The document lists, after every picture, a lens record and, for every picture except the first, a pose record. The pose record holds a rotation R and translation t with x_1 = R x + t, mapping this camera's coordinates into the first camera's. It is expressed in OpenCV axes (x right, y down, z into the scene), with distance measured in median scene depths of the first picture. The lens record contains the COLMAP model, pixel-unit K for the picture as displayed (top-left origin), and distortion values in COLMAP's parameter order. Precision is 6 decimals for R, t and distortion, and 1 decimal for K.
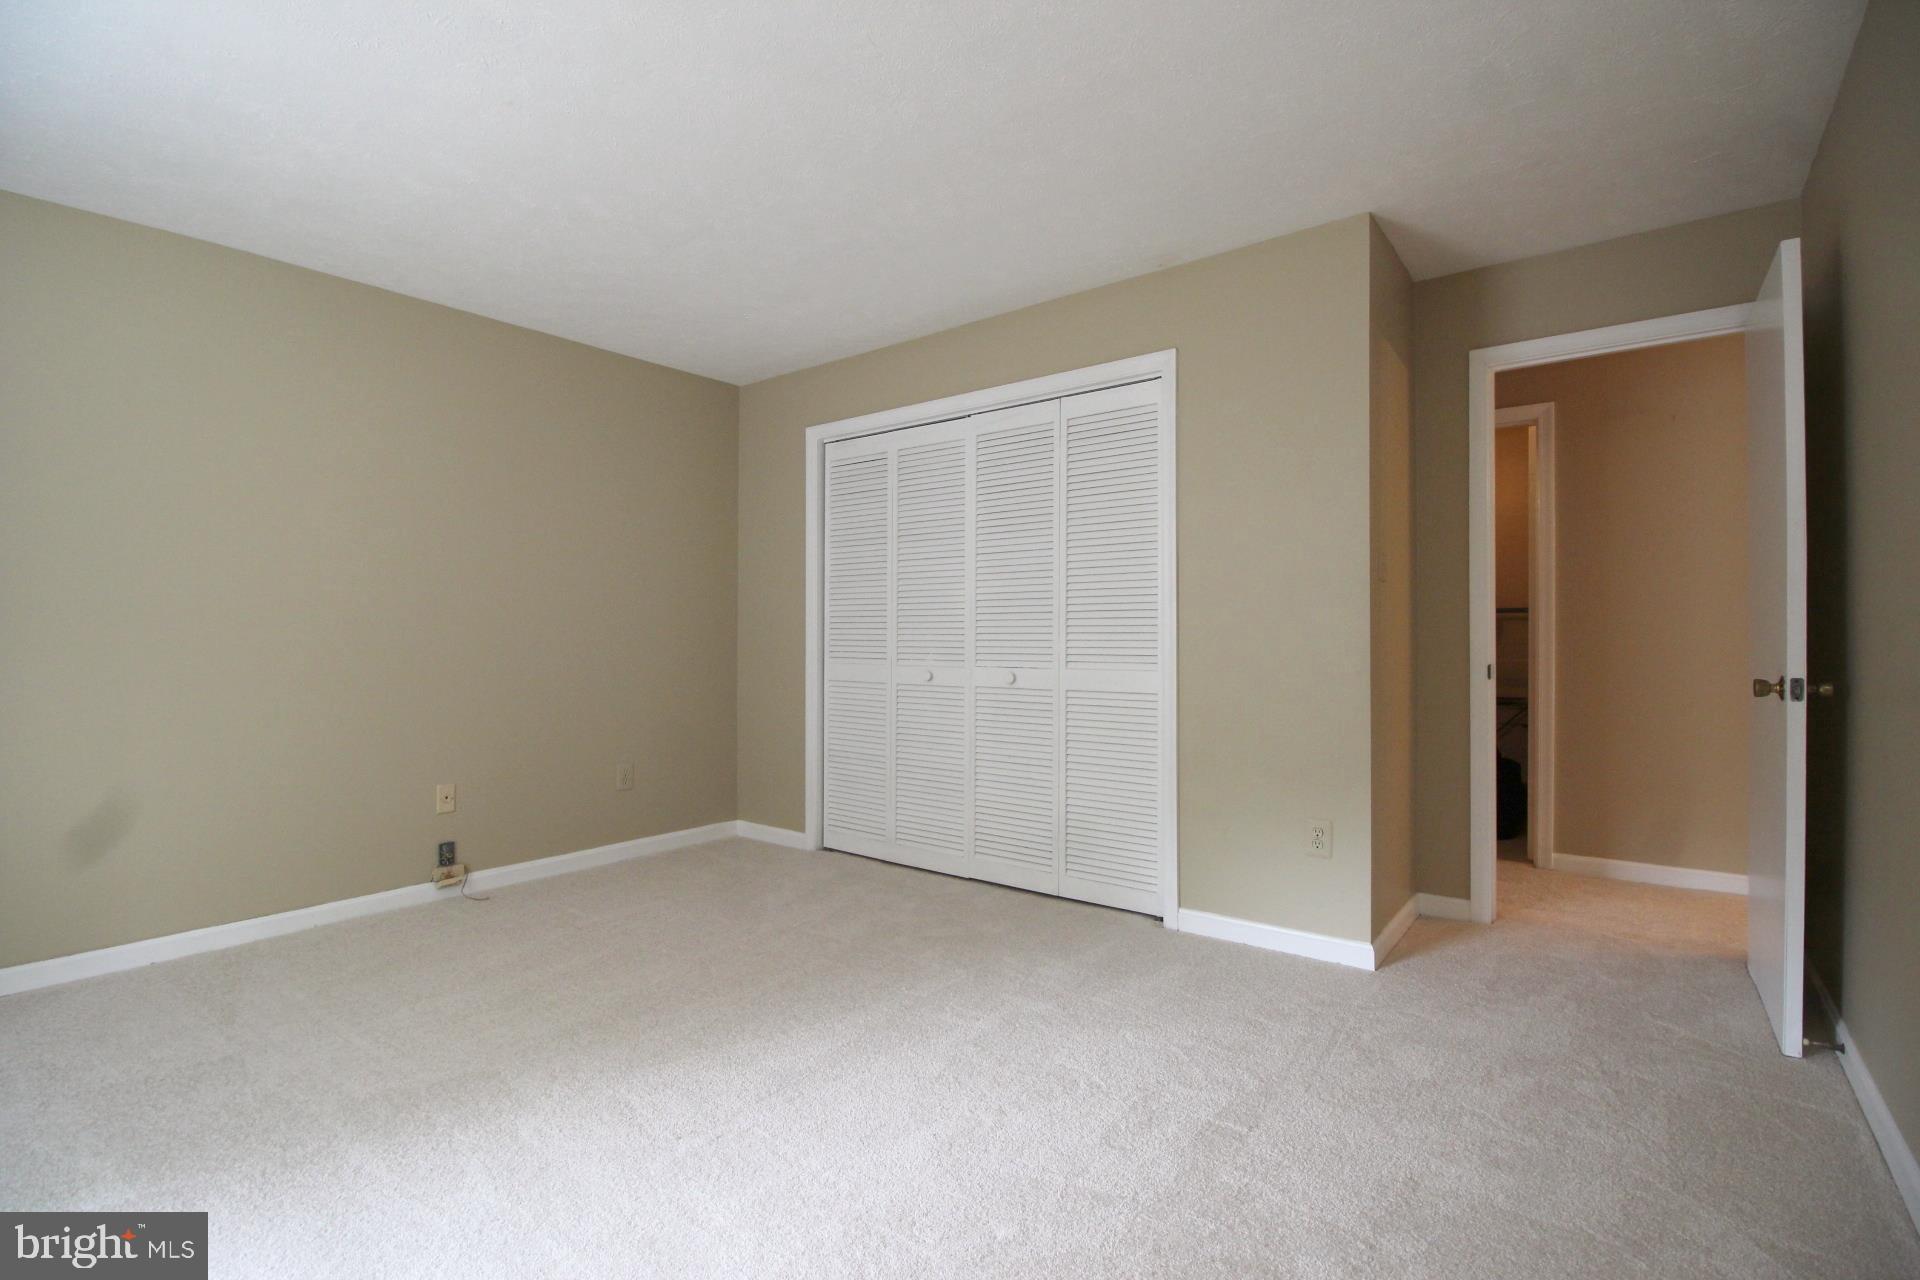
lens RADIAL K [[889.5, 0, 940.7], [0, 889.5, 636.4], [0, 0, 1]] dist [-0.001686, -0.011924]
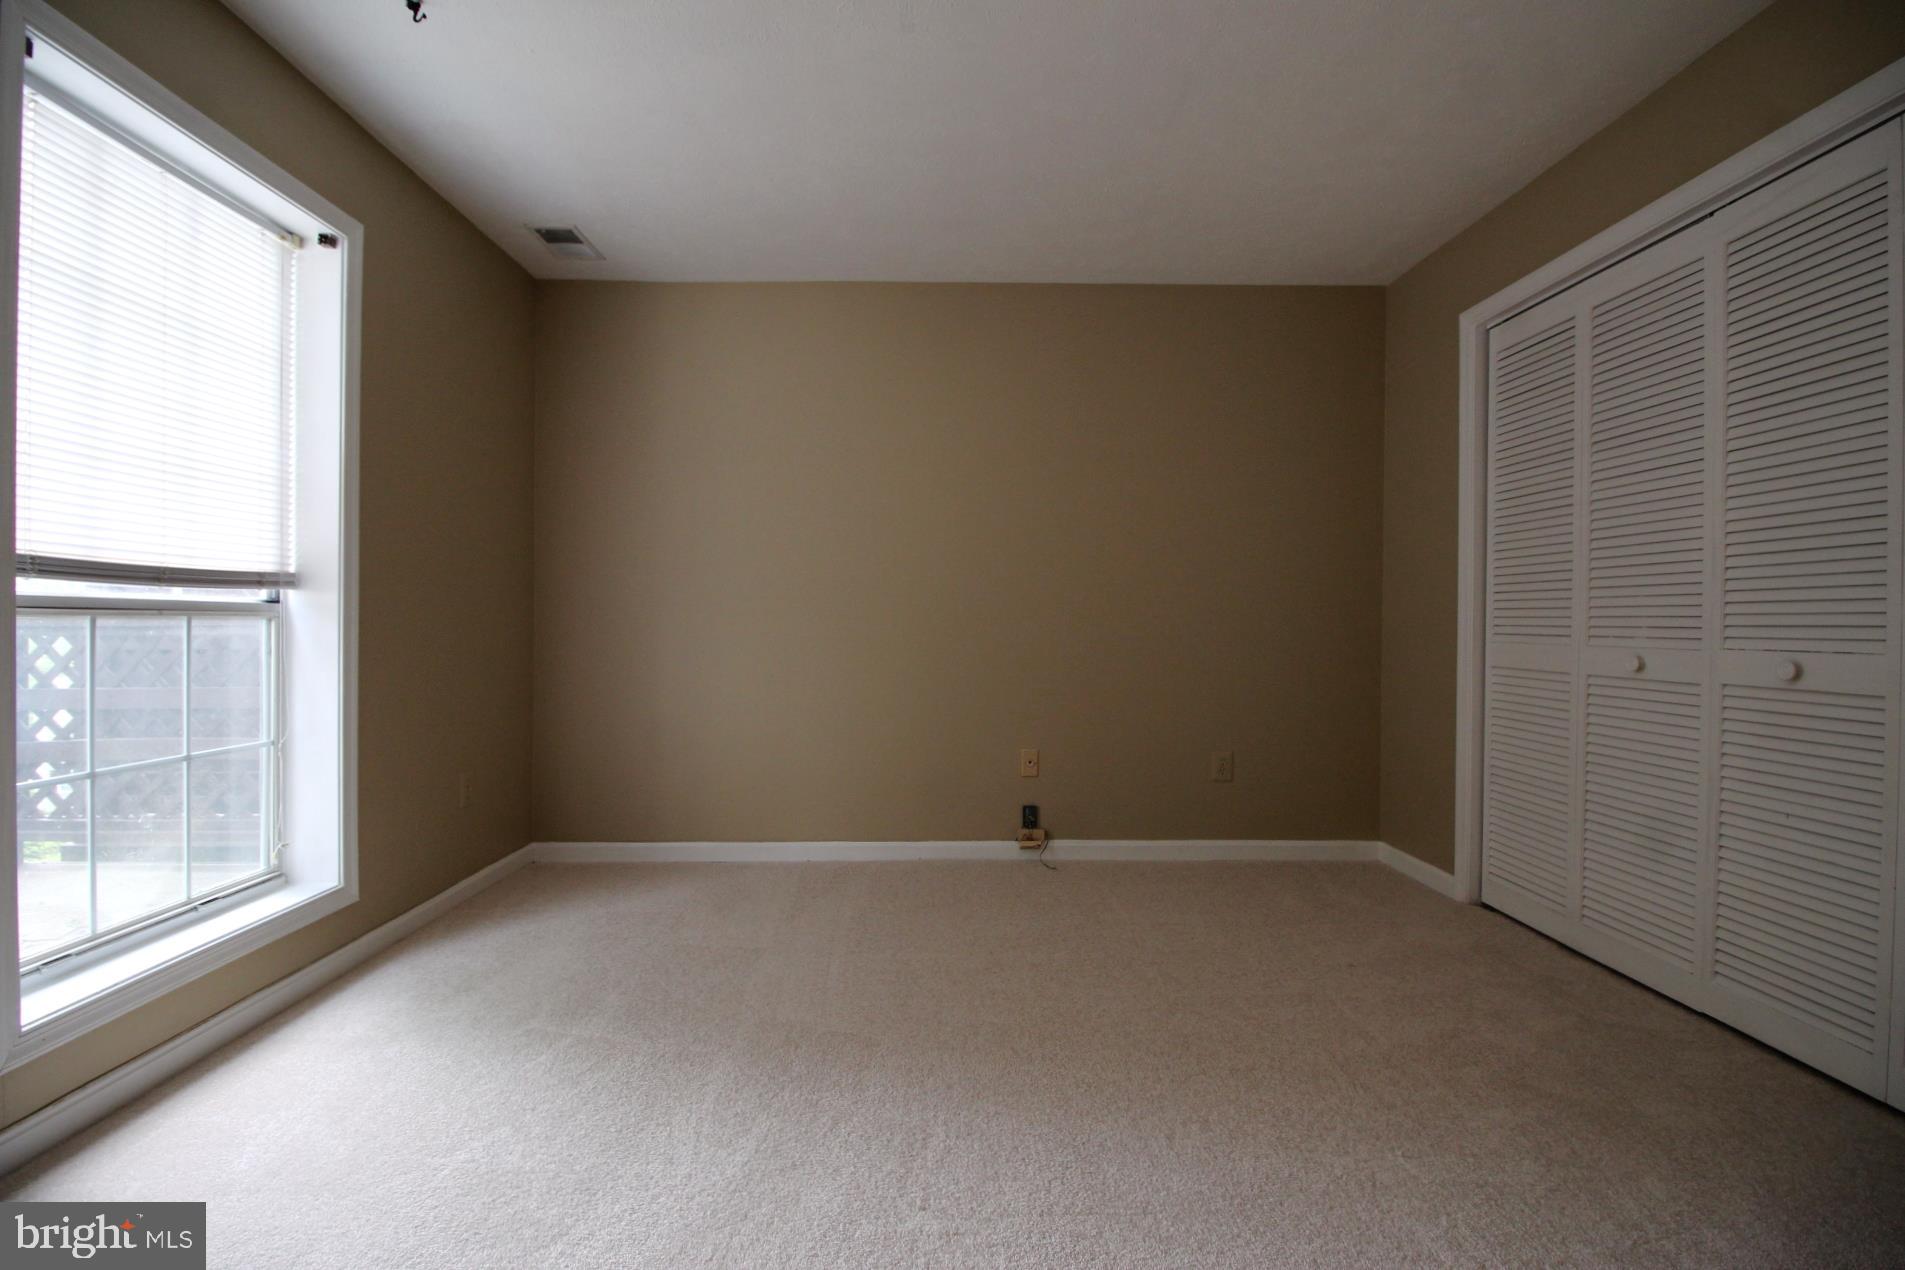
lens RADIAL K [[882.5, 0, 933.4], [0, 882.5, 631.4], [0, 0, 1]] dist [-0.001686, -0.011924]
pose [[0.630382, 0.010484, -0.776214, 0.153749], [-0.006272, 0.999945, 0.008412, 0.020951], [0.776260, -0.000435, 0.630413, 0.249820]]
